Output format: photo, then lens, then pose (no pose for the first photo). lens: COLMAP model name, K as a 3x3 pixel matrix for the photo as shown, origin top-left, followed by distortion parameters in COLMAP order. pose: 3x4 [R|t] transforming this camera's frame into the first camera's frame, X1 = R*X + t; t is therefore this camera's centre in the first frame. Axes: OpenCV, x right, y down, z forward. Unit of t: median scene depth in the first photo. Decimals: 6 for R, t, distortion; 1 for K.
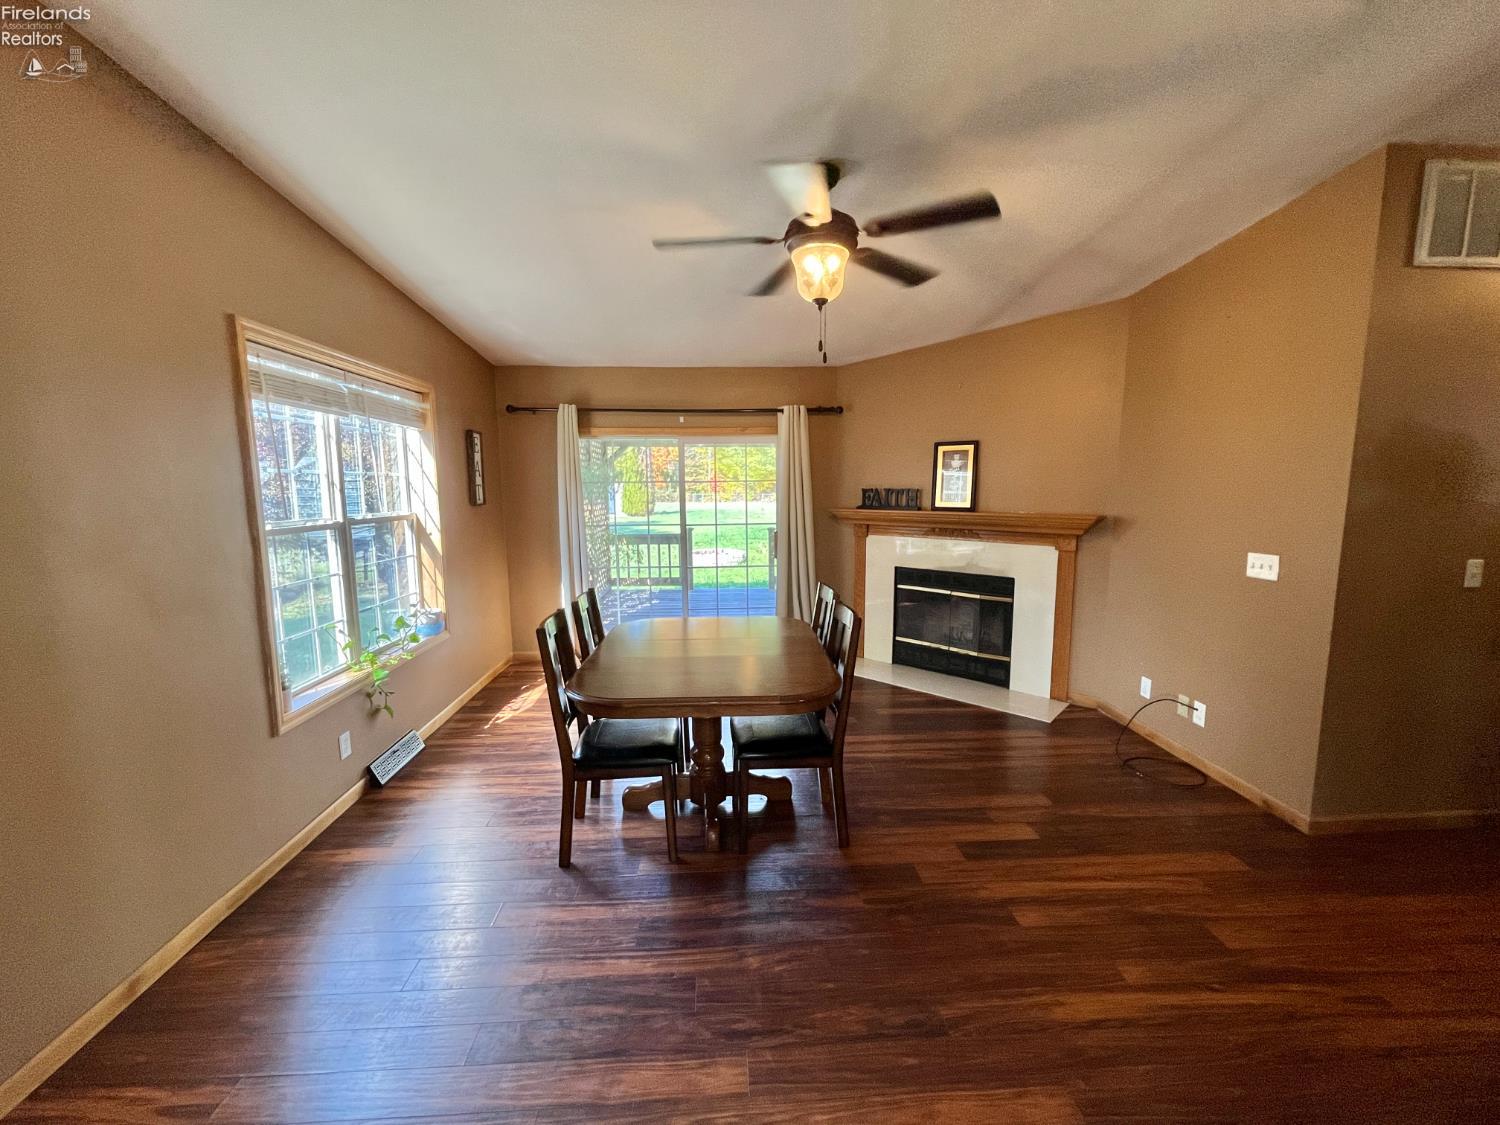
lens RADIAL K [[609.7, 0, 747.7], [0, 609.7, 558.2], [0, 0, 1]] dist [0.000408, -0.000348]
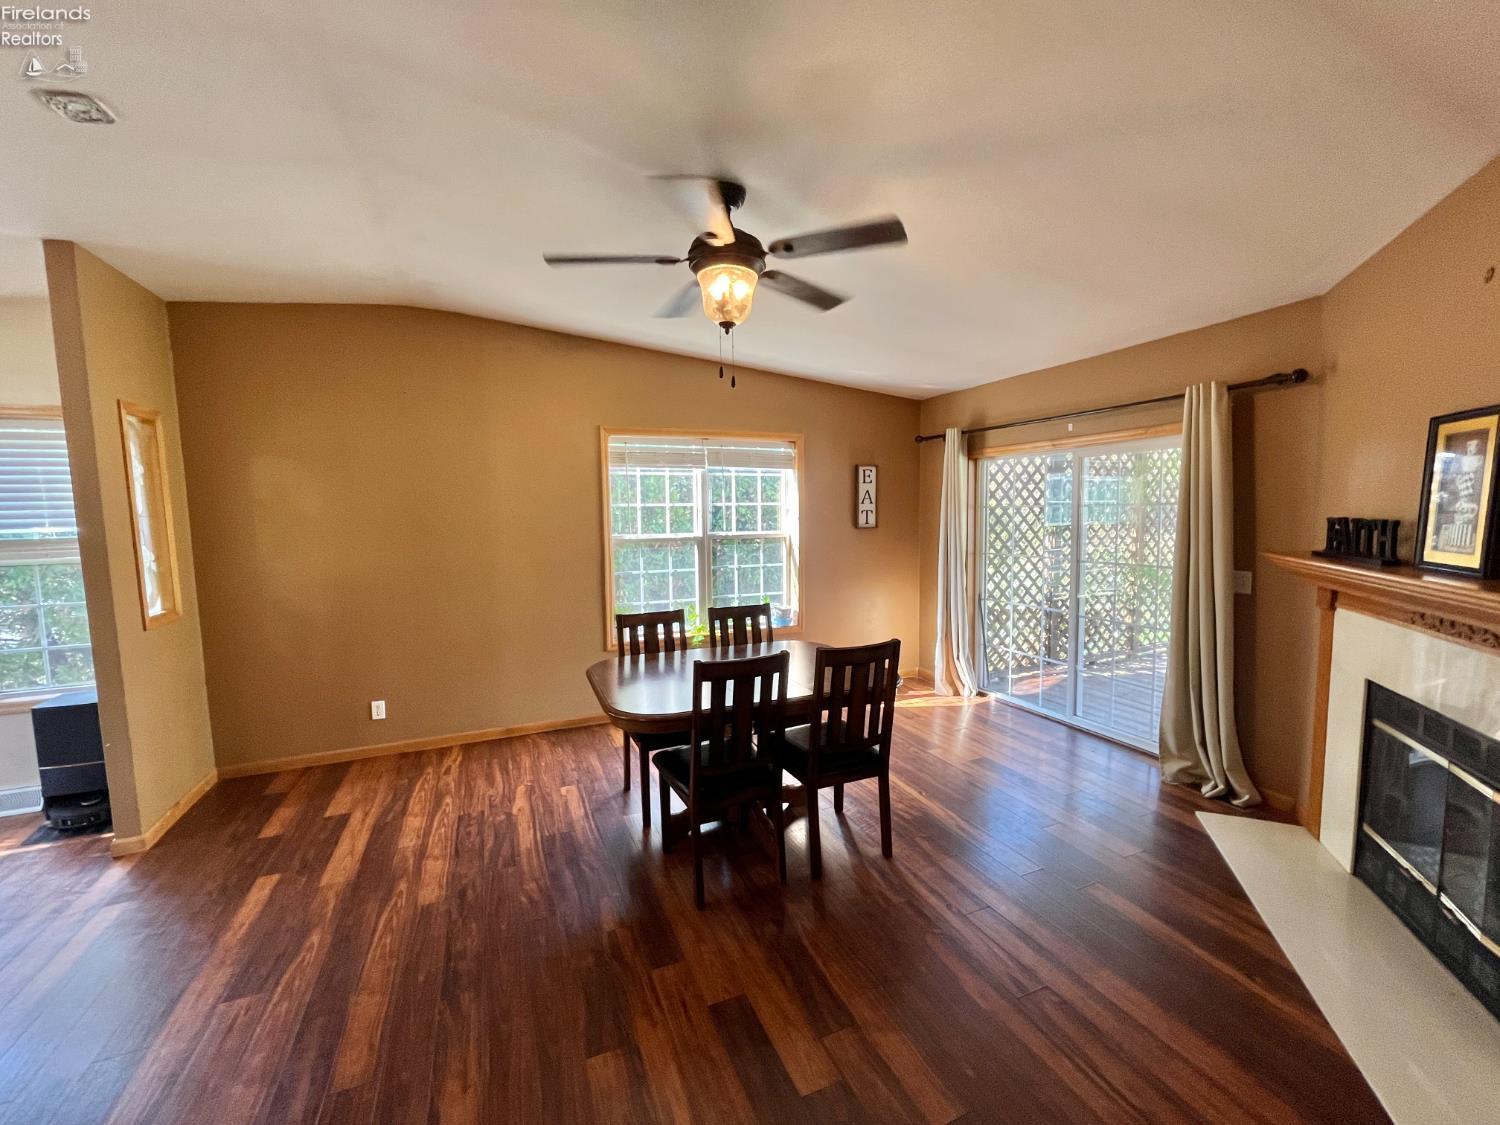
lens RADIAL K [[609.7, 0, 750.1], [0, 609.7, 568.7], [0, 0, 1]] dist [0.000408, -0.000348]
pose [[0.341291, 0.090279, -0.935612, 0.678004], [-0.103791, 0.992910, 0.057947, -0.066361], [0.934210, 0.077331, 0.348241, 0.479198]]
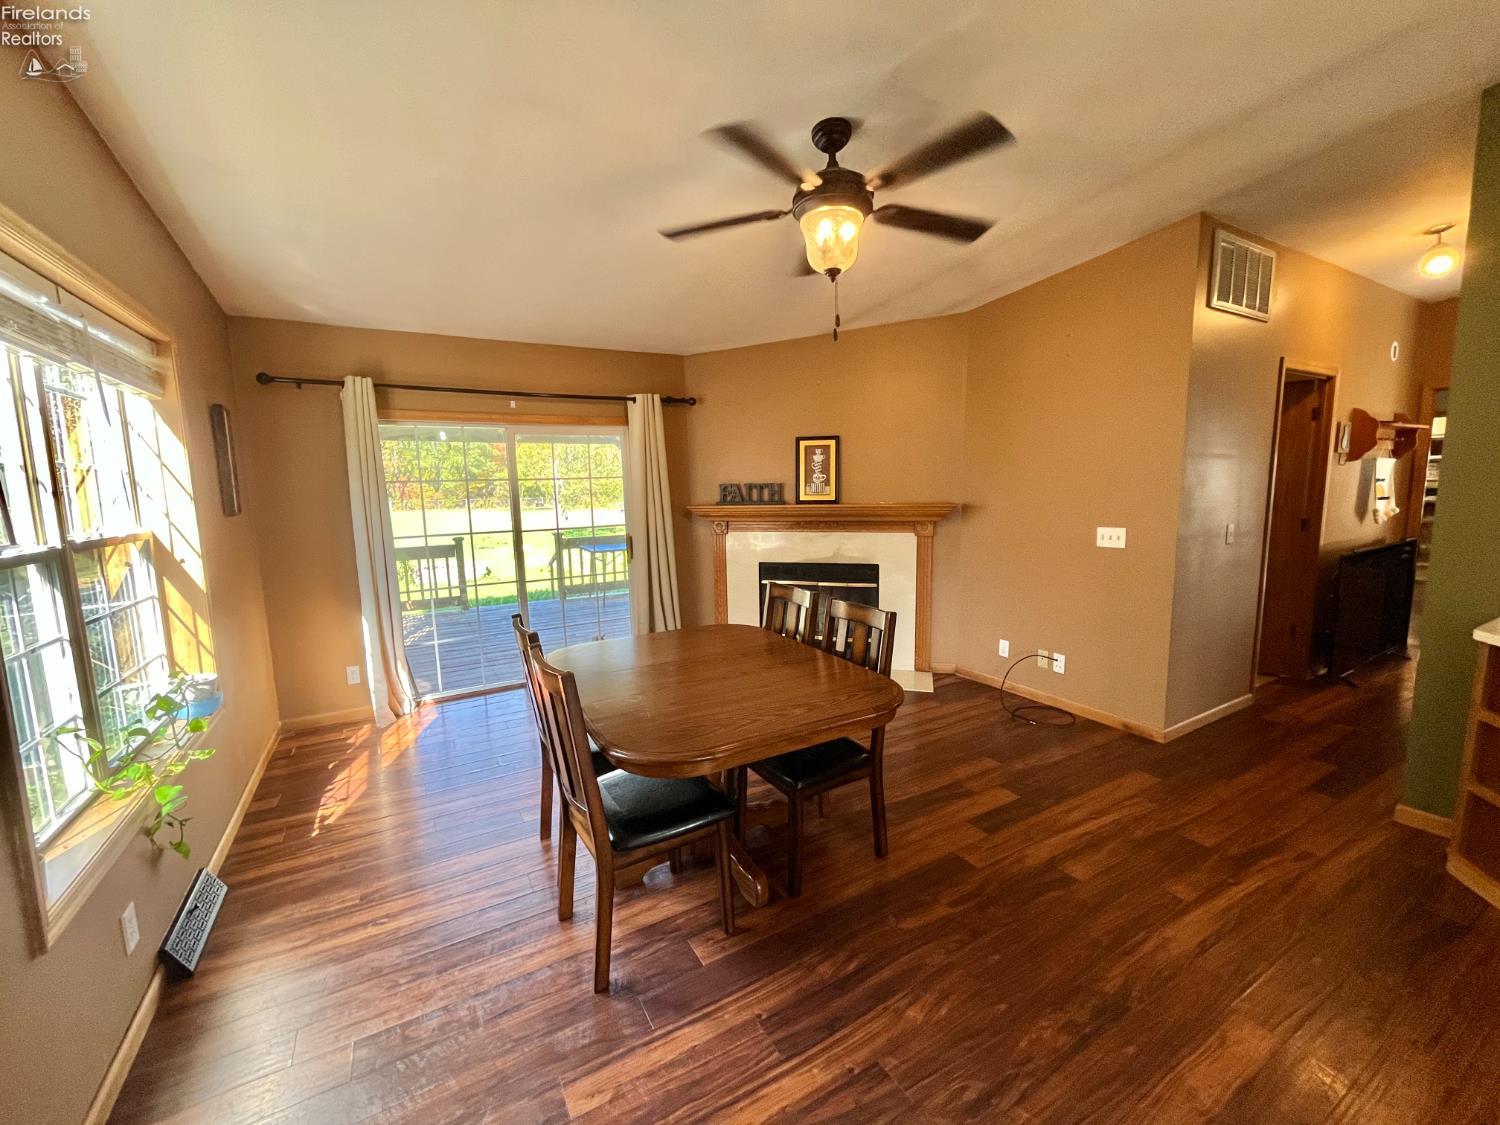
lens RADIAL K [[609.7, 0, 744.7], [0, 609.7, 559.9], [0, 0, 1]] dist [0.000408, -0.000348]
pose [[0.893625, -0.069741, 0.443364, -0.282132], [0.070550, 0.997400, 0.014692, -0.008821], [-0.443236, 0.018150, 0.896221, 0.161520]]
